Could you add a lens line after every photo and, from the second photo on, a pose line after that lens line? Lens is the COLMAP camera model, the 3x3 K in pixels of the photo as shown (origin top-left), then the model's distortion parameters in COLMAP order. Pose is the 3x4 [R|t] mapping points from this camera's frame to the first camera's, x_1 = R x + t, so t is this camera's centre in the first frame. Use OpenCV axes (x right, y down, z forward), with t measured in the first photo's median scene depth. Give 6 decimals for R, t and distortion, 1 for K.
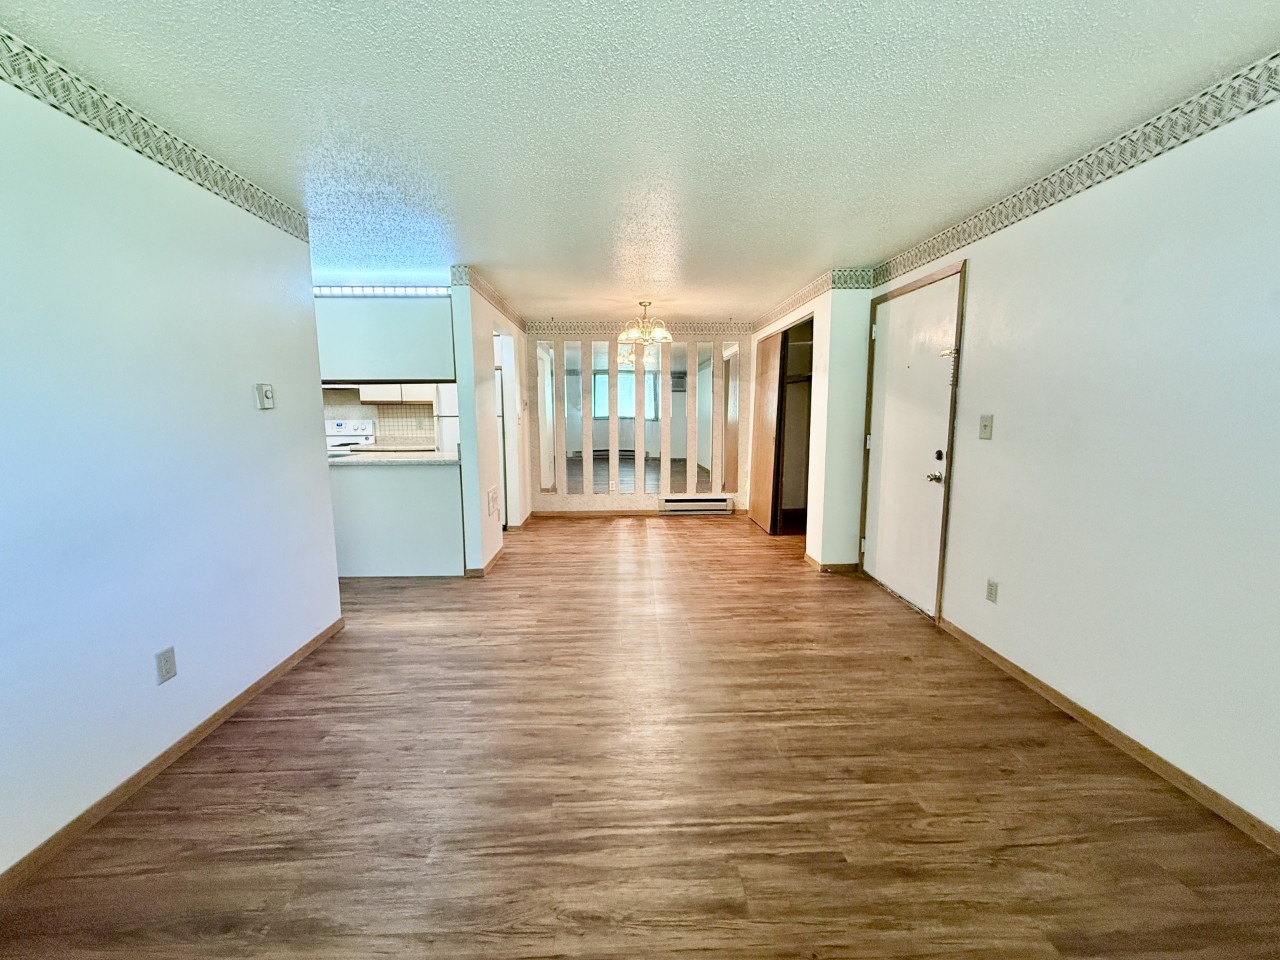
lens RADIAL K [[513.1, 0, 637.7], [0, 513.1, 477.6], [0, 0, 1]] dist [0.001297, -0.000330]
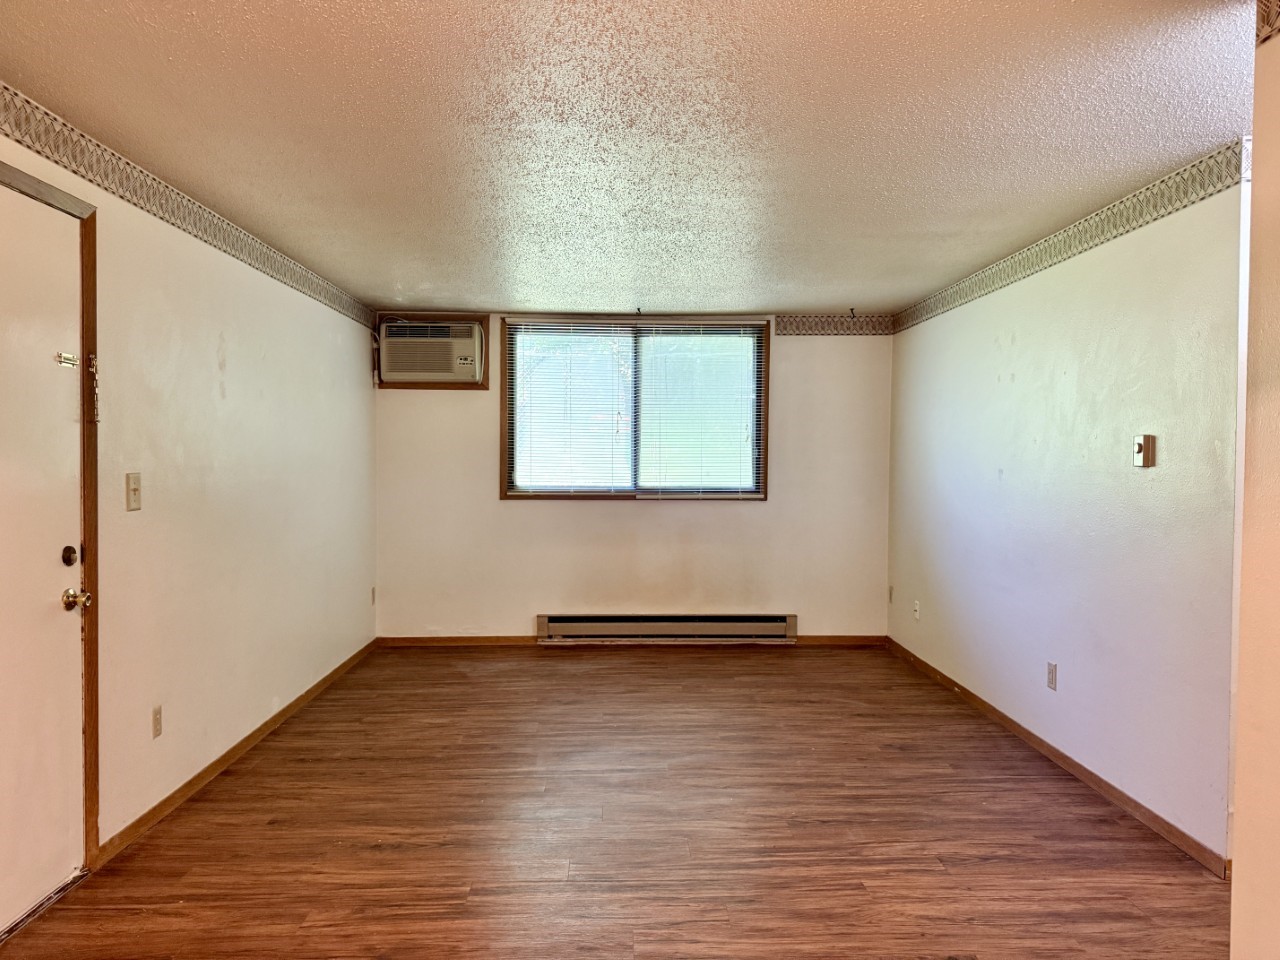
lens RADIAL K [[899.5, 0, 640.0], [0, 899.5, 480.0], [0, 0, 1]] dist [0.082894, -0.106272]
pose [[-0.999896, -0.003774, 0.013922, 0.014215], [-0.001529, 0.987455, 0.157896, -0.285038], [-0.014343, 0.157858, -0.987358, 2.048738]]
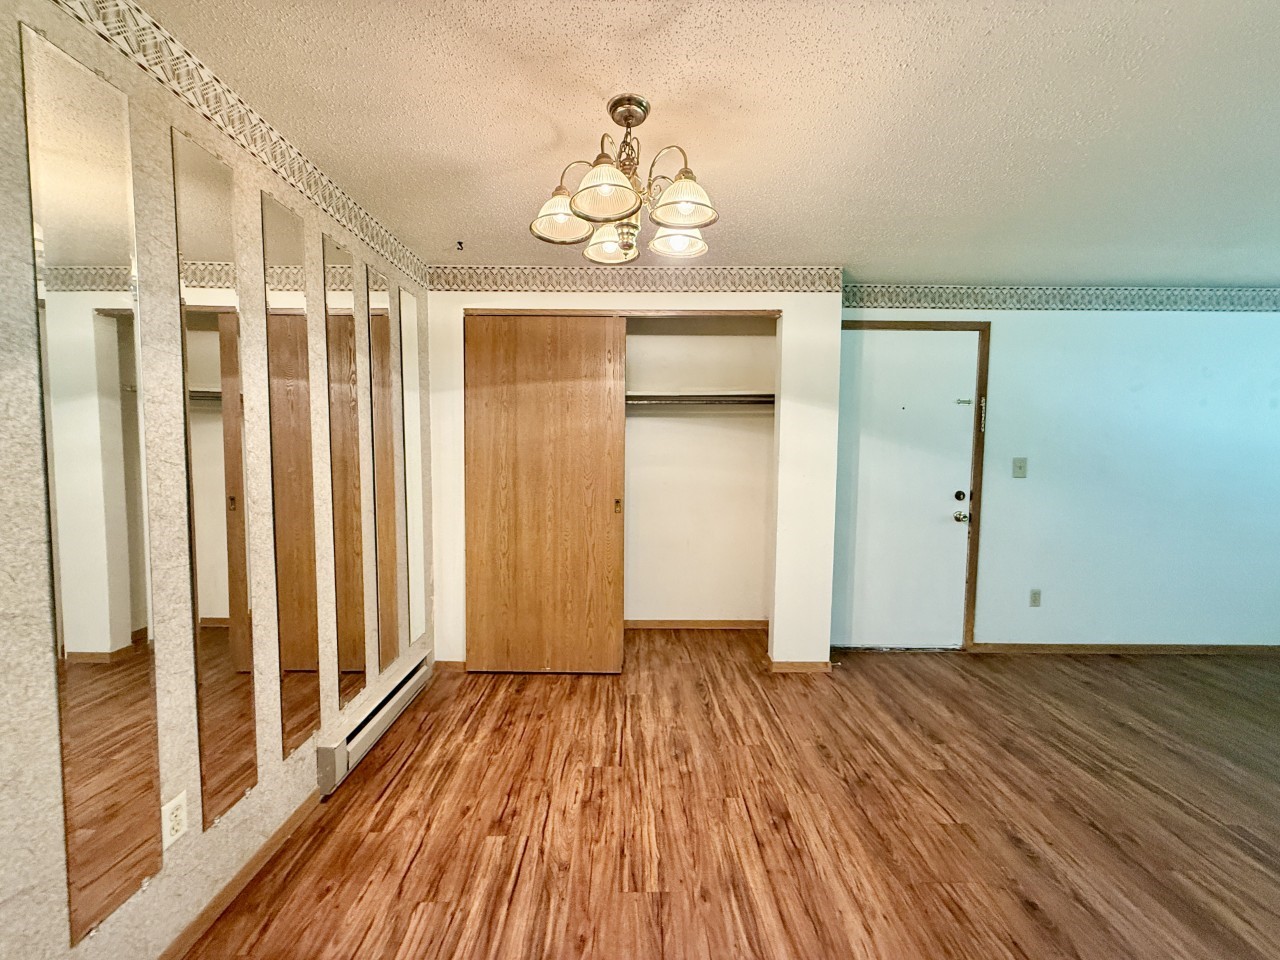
lens RADIAL K [[513.1, 0, 637.7], [0, 513.1, 477.6], [0, 0, 1]] dist [0.001297, -0.000330]
pose [[0.031004, -0.058722, 0.997793, -0.536040], [0.125352, 0.990619, 0.054404, -0.243392], [-0.991628, 0.123389, 0.038074, 1.770531]]
